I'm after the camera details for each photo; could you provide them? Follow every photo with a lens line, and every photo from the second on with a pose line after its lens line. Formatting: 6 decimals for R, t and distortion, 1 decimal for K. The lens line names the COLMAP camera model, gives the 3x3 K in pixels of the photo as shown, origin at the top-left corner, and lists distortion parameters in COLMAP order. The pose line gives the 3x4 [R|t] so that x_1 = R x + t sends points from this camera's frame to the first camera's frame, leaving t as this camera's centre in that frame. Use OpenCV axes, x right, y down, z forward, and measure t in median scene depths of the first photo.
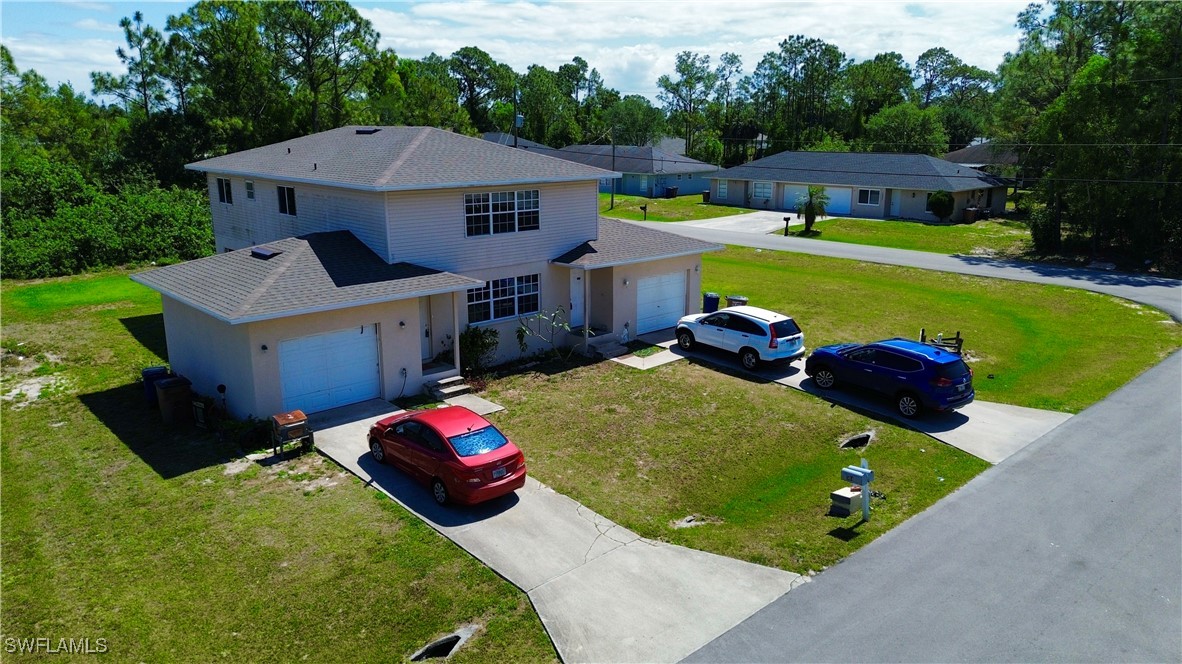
lens RADIAL K [[833.3, 0, 591.0], [0, 833.3, 332.0], [0, 0, 1]] dist [0.059898, -0.058617]
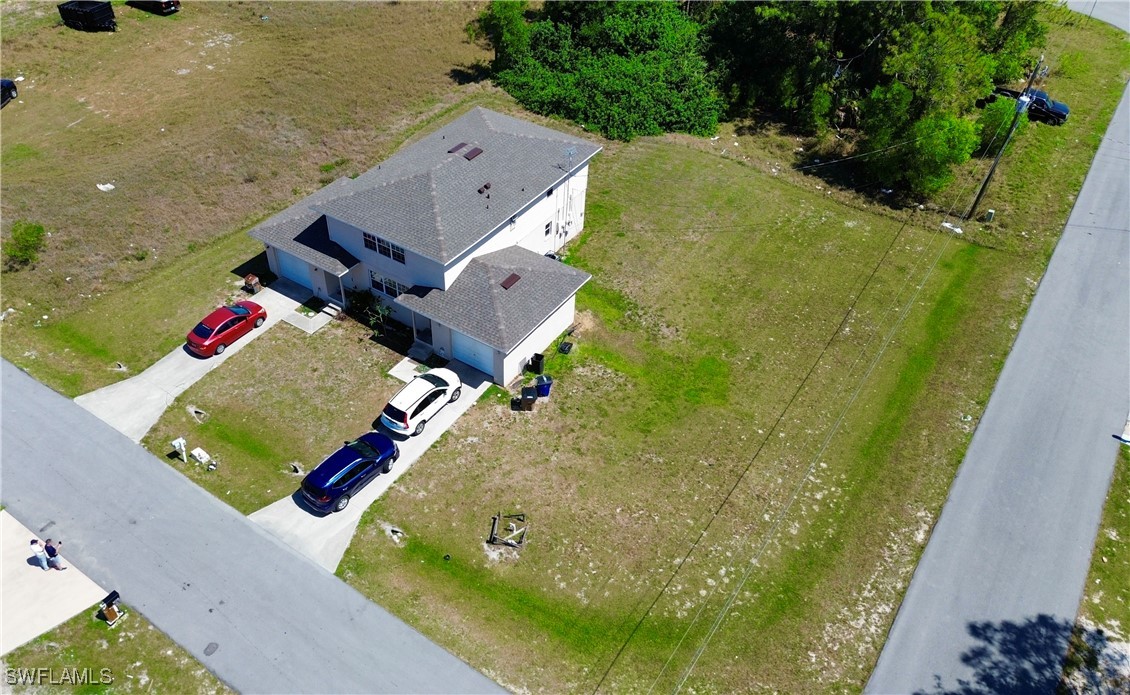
lens RADIAL K [[853.9, 0, 528.3], [0, 853.9, 350.7], [0, 0, 1]] dist [0.076470, -0.099996]
pose [[0.220230, 0.634669, -0.740739, 1.651665], [-0.244666, 0.771049, 0.587897, -1.284663], [0.944265, 0.051762, 0.325090, 0.878774]]
